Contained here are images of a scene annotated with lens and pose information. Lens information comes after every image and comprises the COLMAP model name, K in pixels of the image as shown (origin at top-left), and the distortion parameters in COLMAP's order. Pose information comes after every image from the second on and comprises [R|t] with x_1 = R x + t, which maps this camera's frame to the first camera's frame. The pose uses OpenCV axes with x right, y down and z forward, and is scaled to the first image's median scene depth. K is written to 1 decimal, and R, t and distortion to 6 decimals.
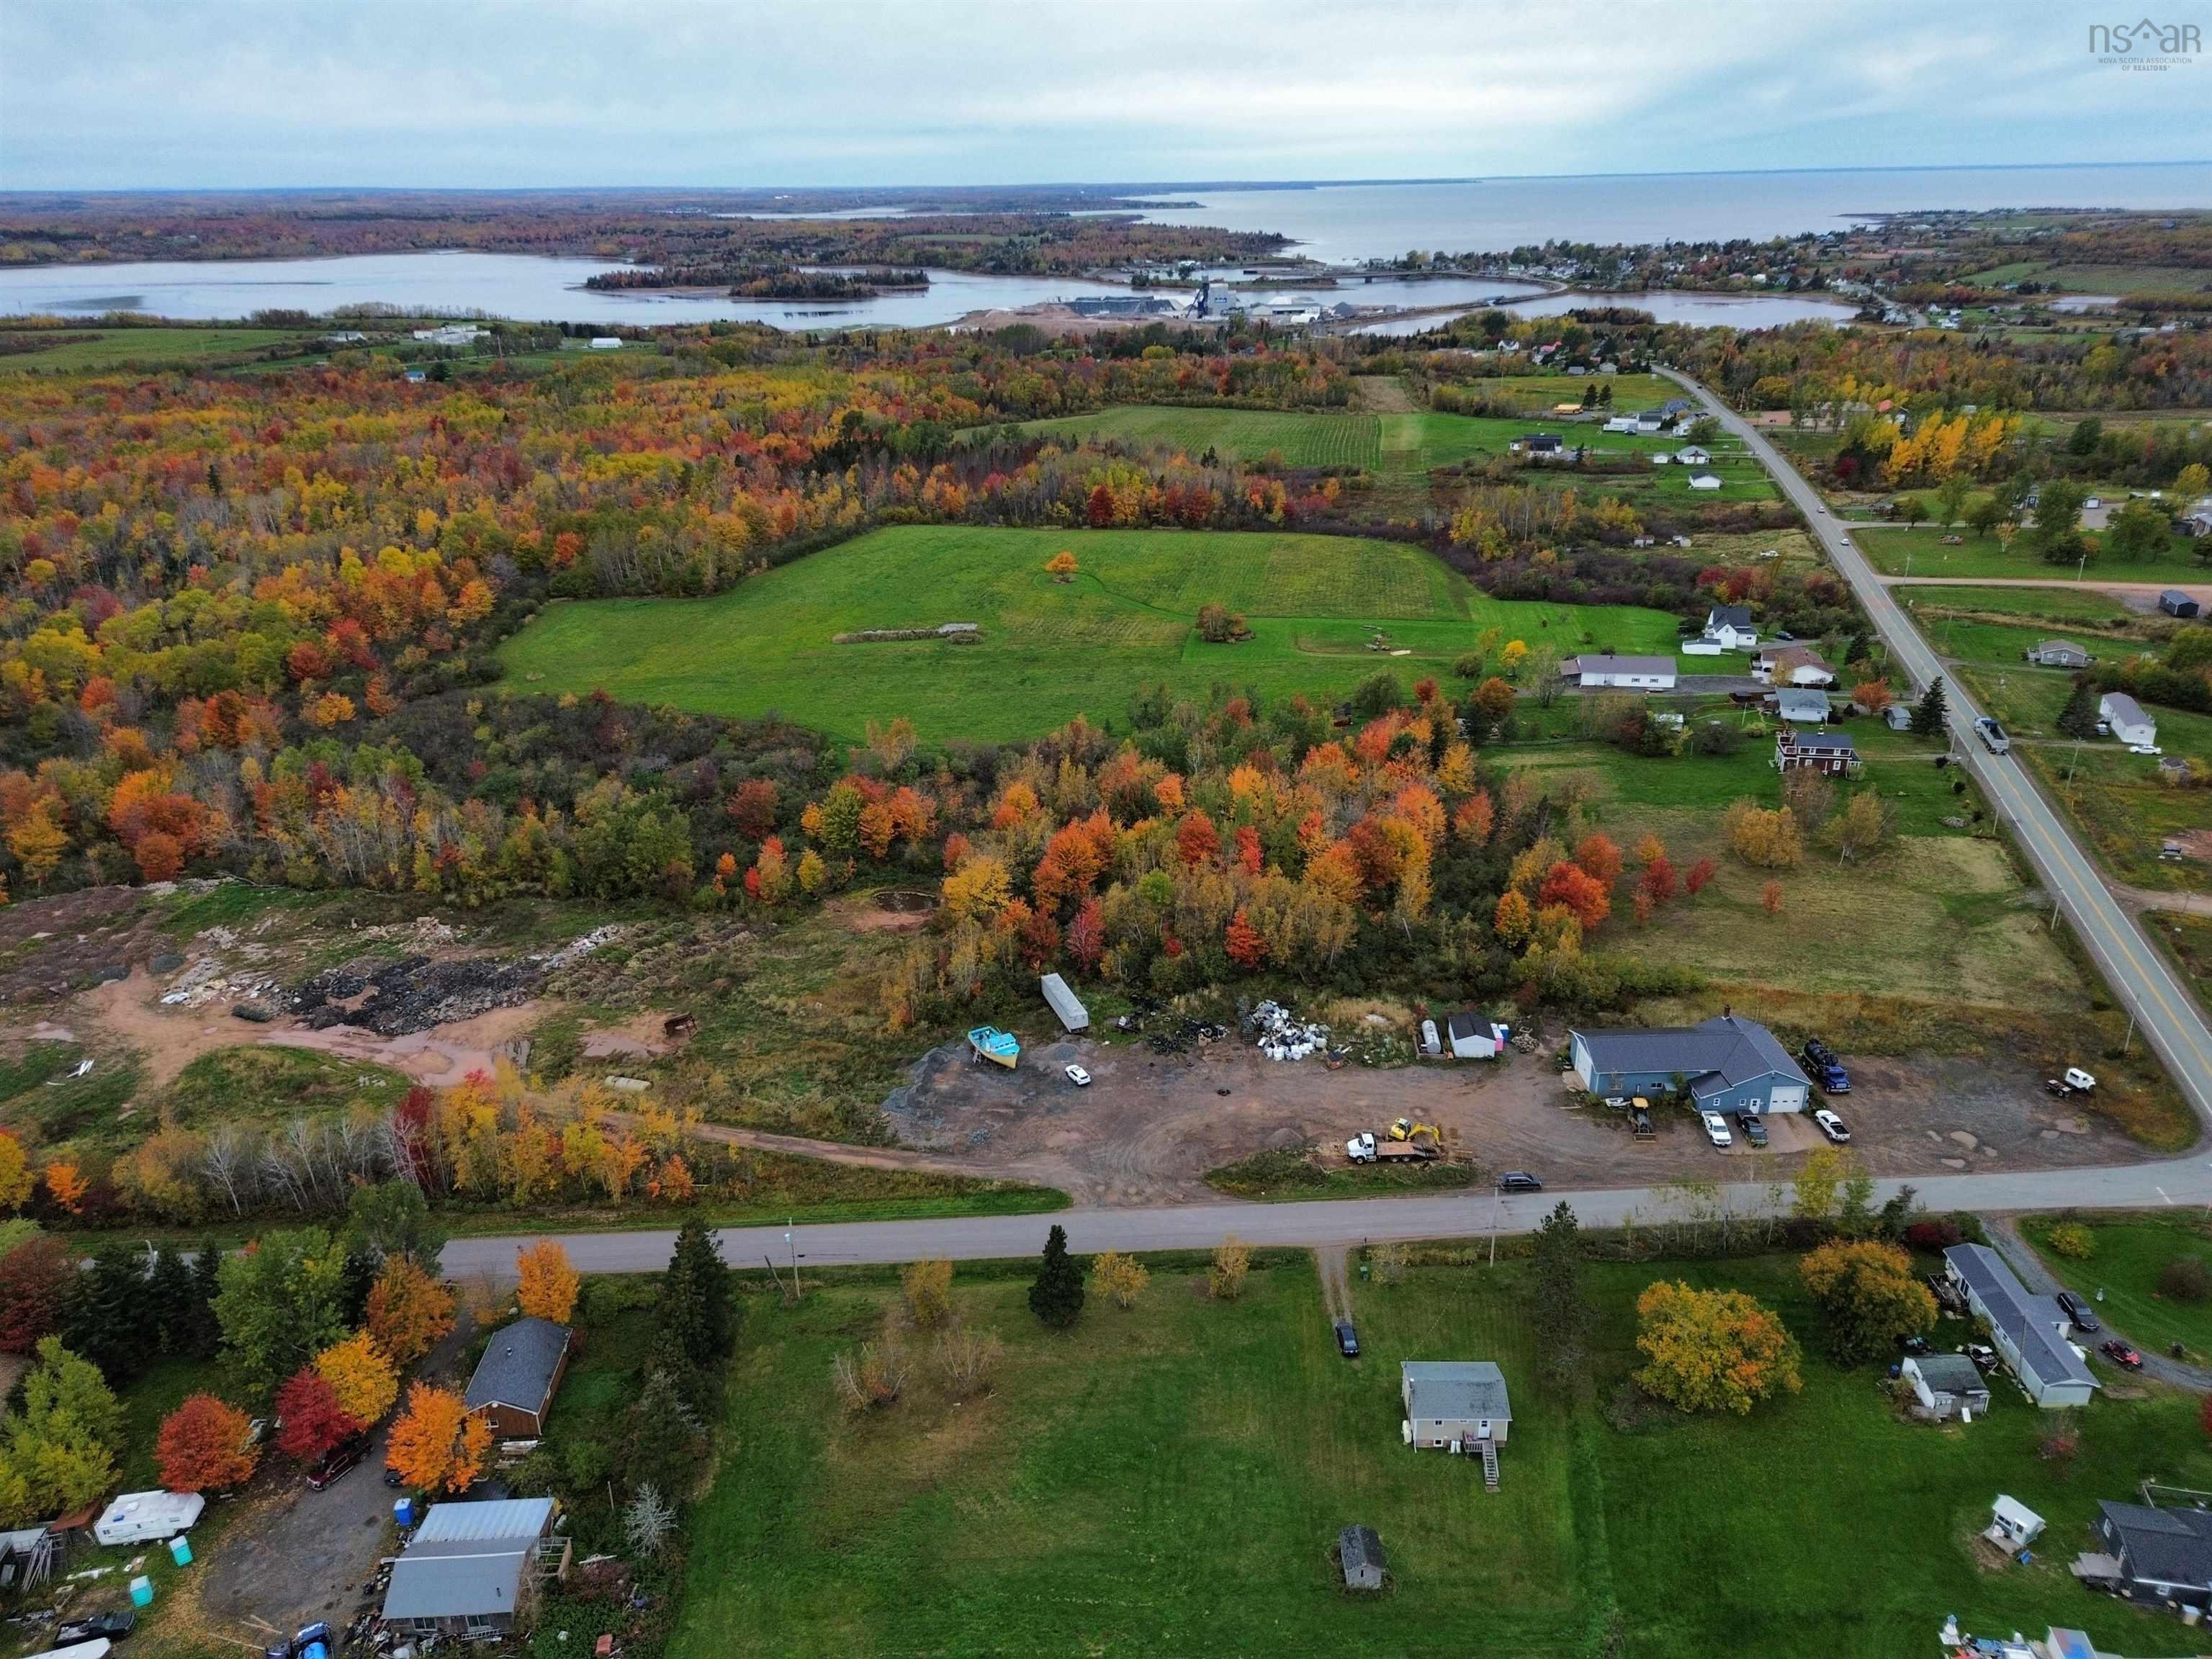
lens RADIAL K [[1558.4, 0, 1104.5], [0, 1558.4, 825.8], [0, 0, 1]] dist [0.067623, -0.058212]
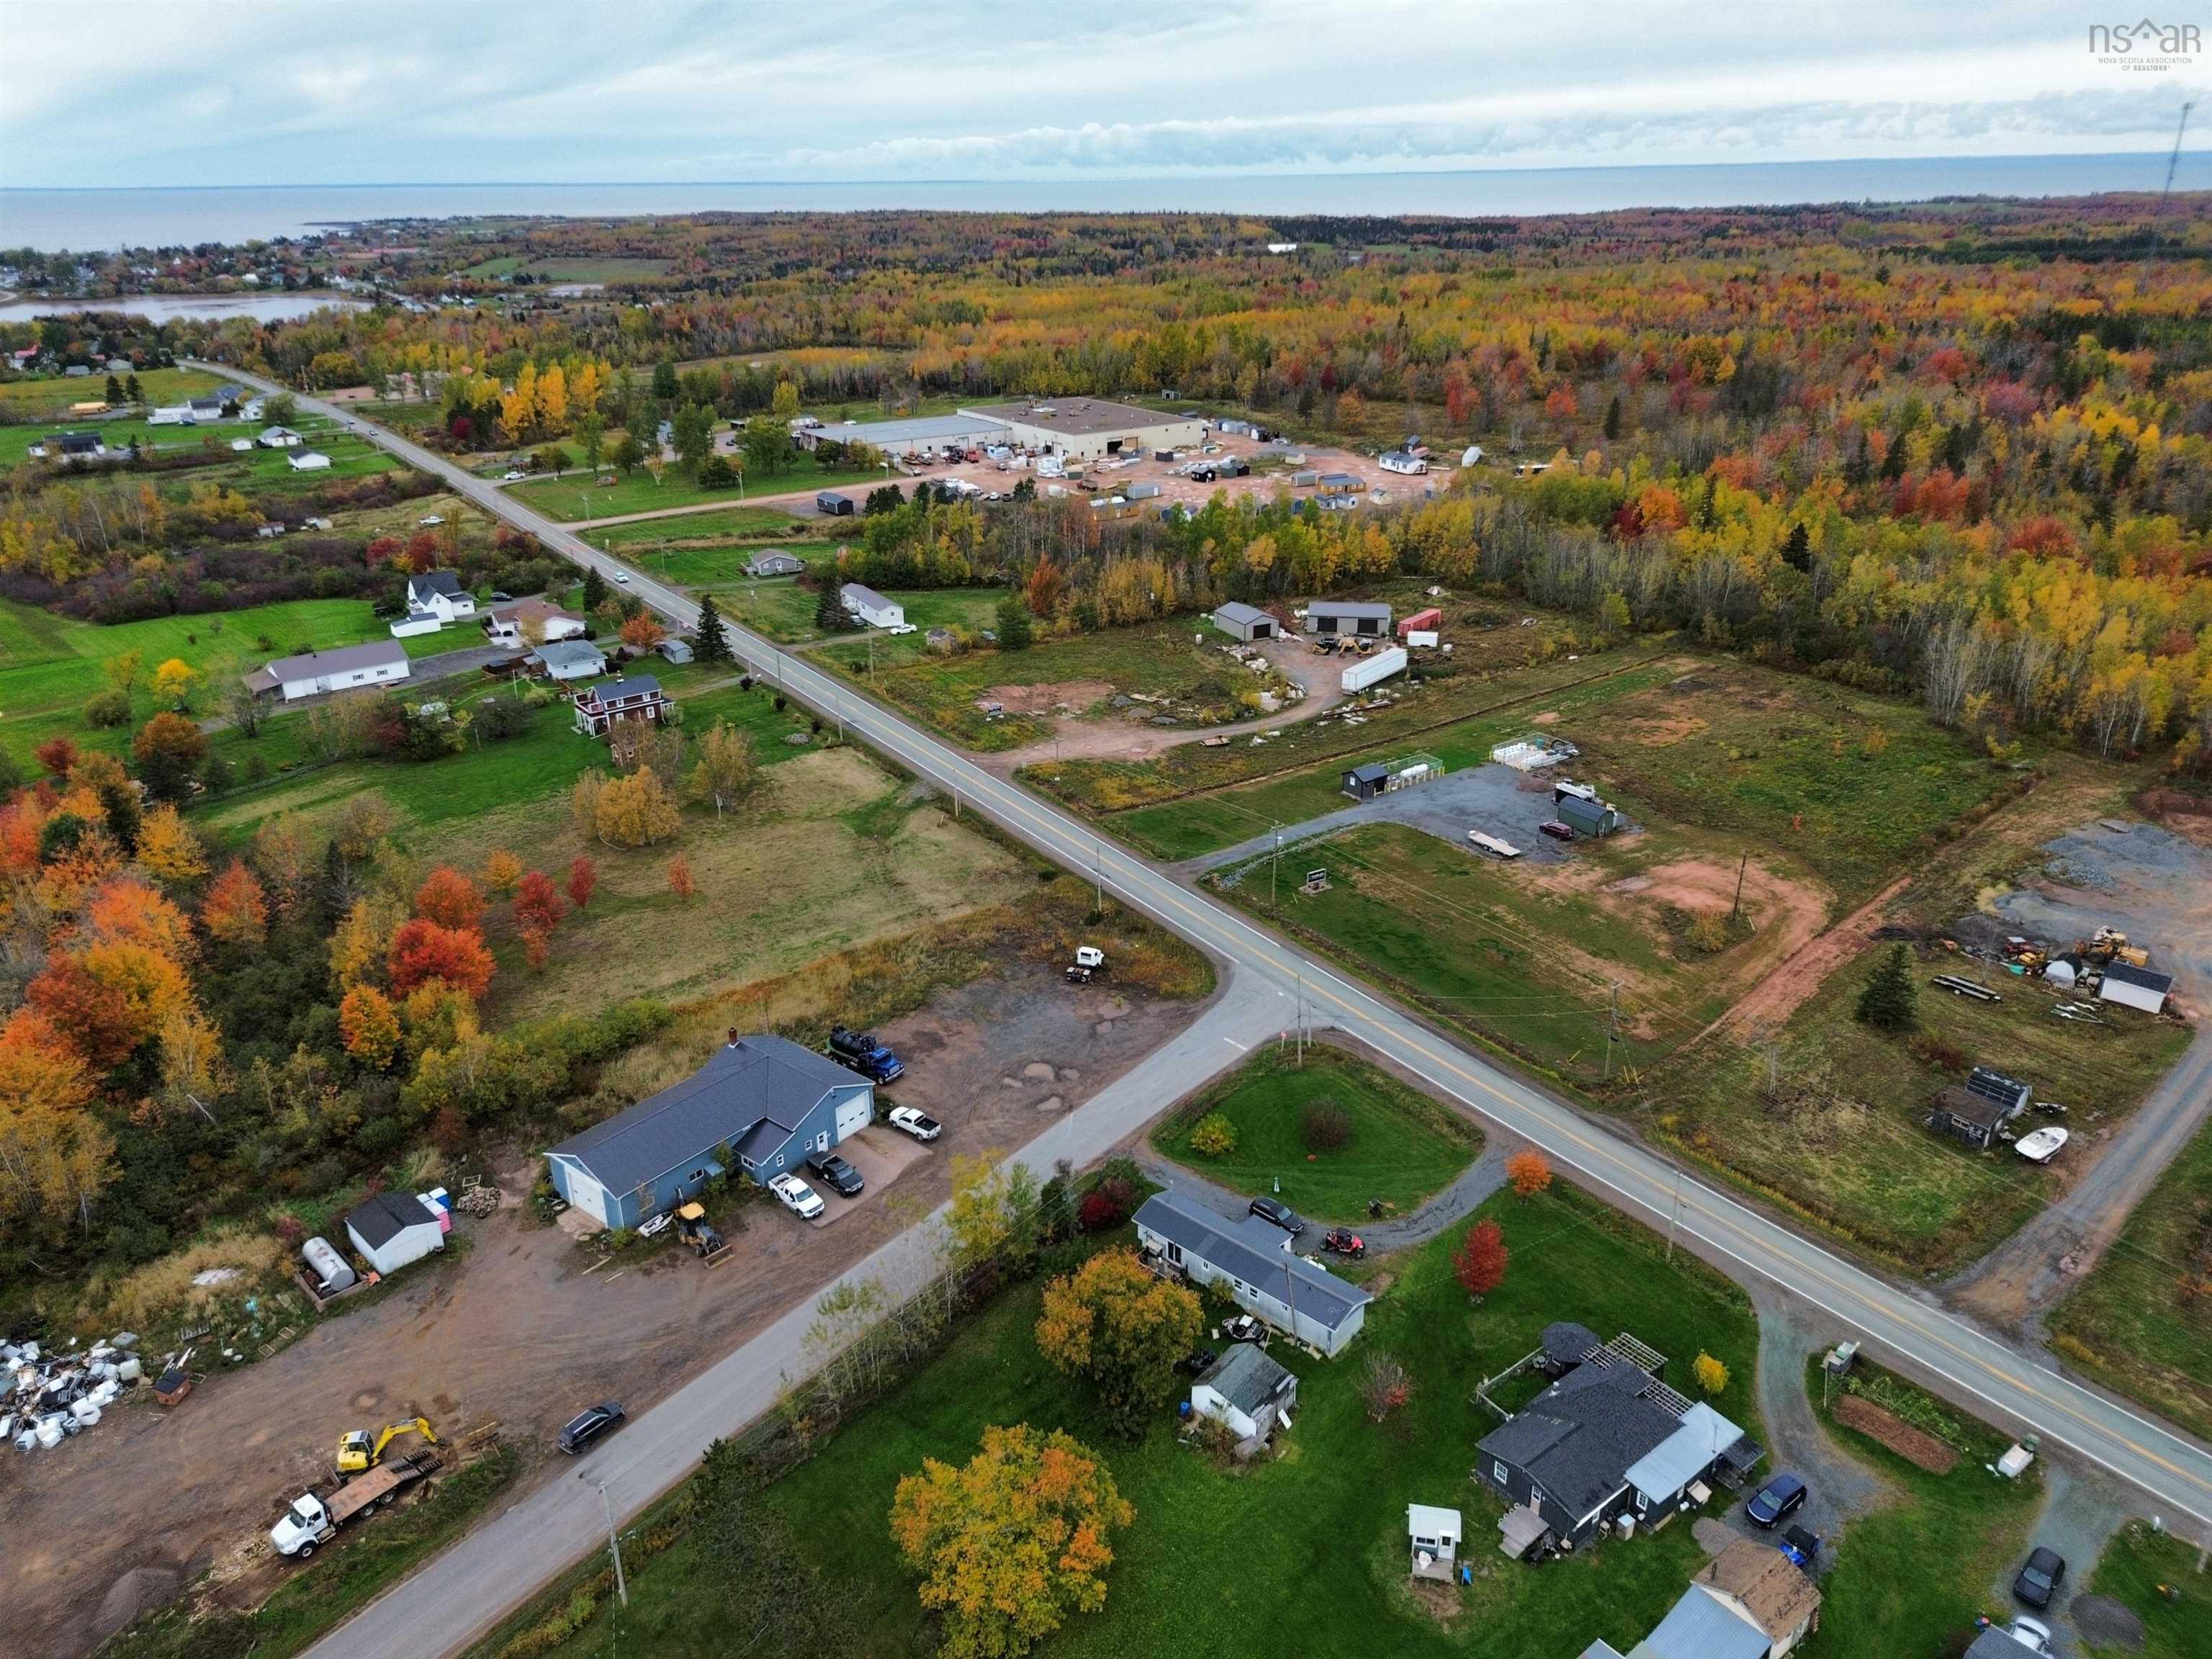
lens RADIAL K [[1558.4, 0, 1104.5], [0, 1558.4, 825.8], [0, 0, 1]] dist [0.067623, -0.058212]
pose [[0.657220, -0.284448, 0.697962, 0.013939], [0.291340, 0.949945, 0.112808, -0.003115], [-0.695113, 0.129204, 0.707194, 0.167347]]
